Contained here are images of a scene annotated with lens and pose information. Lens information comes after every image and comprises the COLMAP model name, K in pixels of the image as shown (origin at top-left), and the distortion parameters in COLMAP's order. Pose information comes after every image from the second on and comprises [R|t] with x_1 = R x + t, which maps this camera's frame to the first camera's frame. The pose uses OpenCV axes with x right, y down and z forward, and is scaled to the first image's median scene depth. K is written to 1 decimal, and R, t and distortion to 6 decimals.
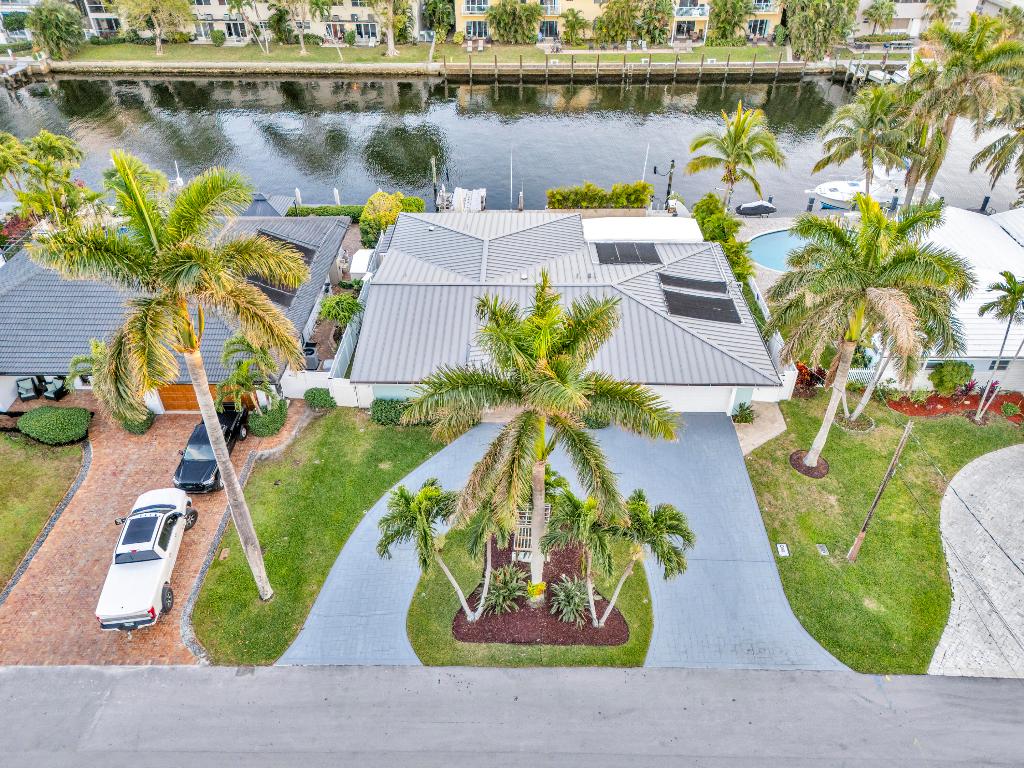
lens RADIAL K [[762.0, 0, 517.4], [0, 762.0, 382.2], [0, 0, 1]] dist [0.073990, -0.063133]
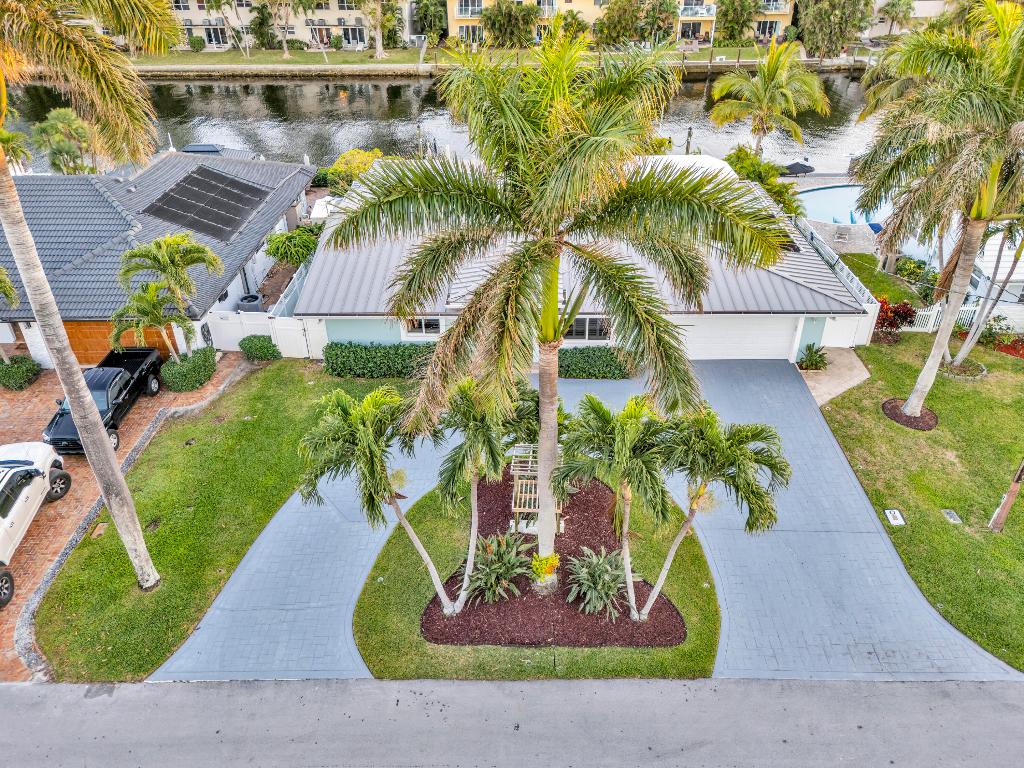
lens RADIAL K [[762.0, 0, 517.4], [0, 762.0, 382.2], [0, 0, 1]] dist [0.073990, -0.063133]
pose [[0.999965, -0.008327, 0.001231, 0.000220], [0.008400, 0.996621, -0.081708, 0.147467], [-0.000547, 0.081715, 0.996656, 0.281561]]
